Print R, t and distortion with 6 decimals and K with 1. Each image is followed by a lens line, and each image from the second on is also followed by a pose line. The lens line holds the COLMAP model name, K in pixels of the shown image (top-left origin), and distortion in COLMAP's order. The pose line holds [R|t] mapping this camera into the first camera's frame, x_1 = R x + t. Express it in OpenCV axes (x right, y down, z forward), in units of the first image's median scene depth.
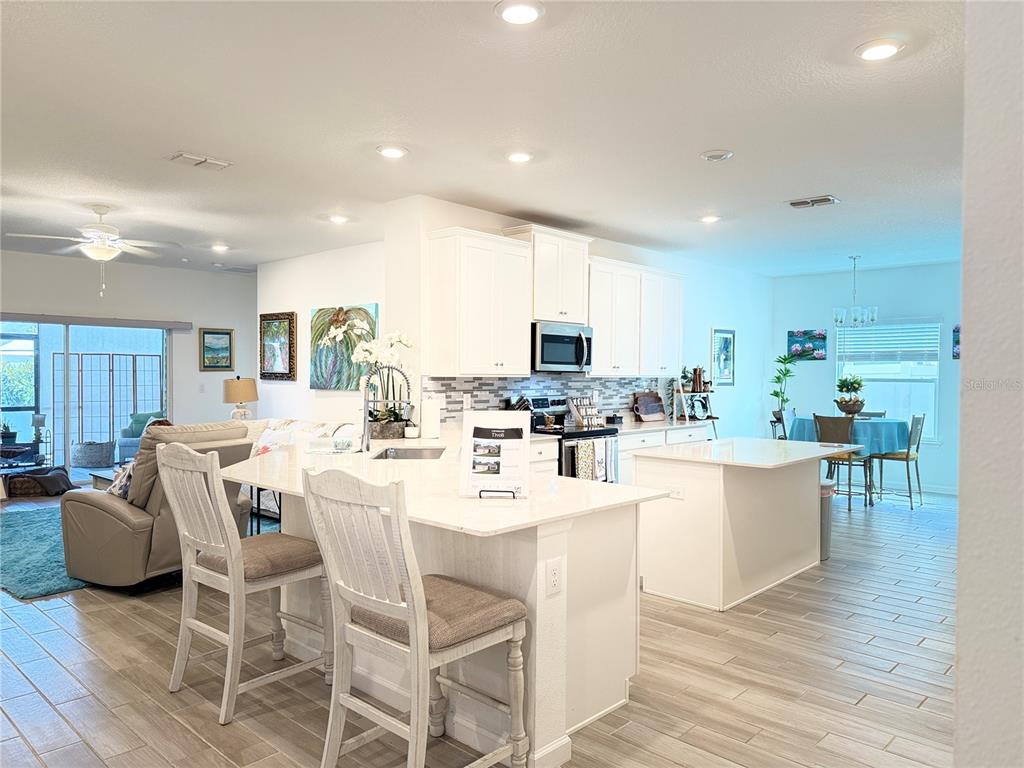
lens RADIAL K [[724.5, 0, 512.0], [0, 724.5, 384.0], [0, 0, 1]] dist [0.098684, -0.181784]
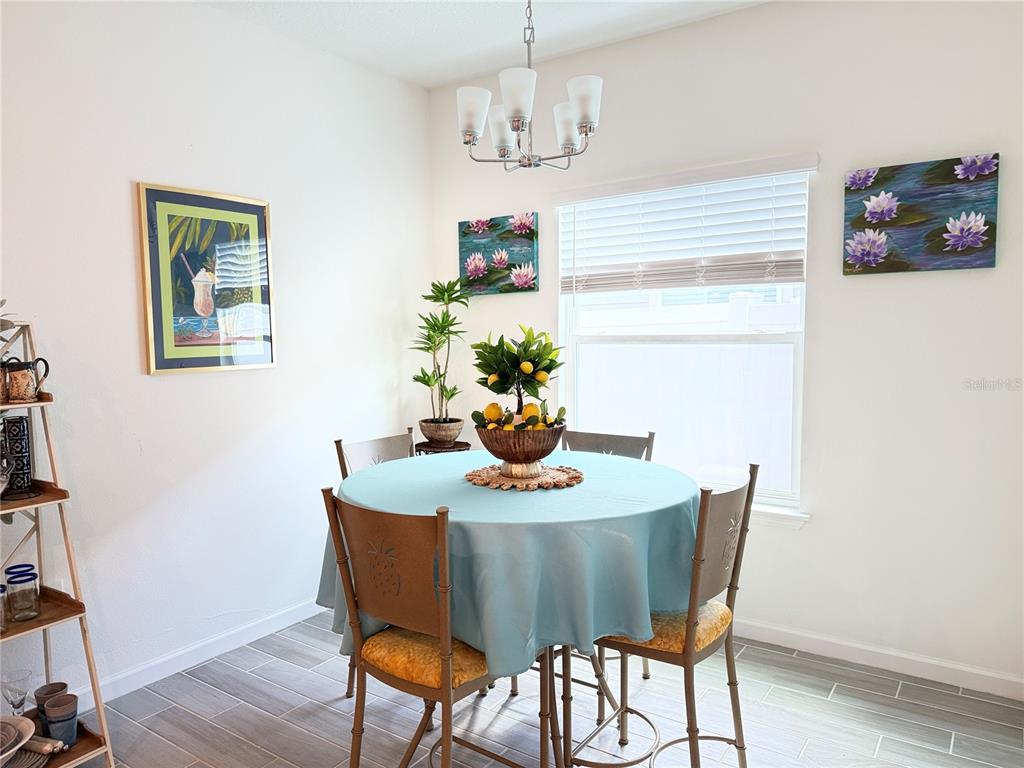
lens RADIAL K [[714.3, 0, 512.0], [0, 714.3, 384.0], [0, 0, 1]] dist [0.121877, -0.176408]
pose [[0.989003, -0.030335, 0.144749, 0.355767], [0.021264, 0.997736, 0.063807, -0.007398], [-0.146356, -0.060027, 0.987409, 0.612159]]
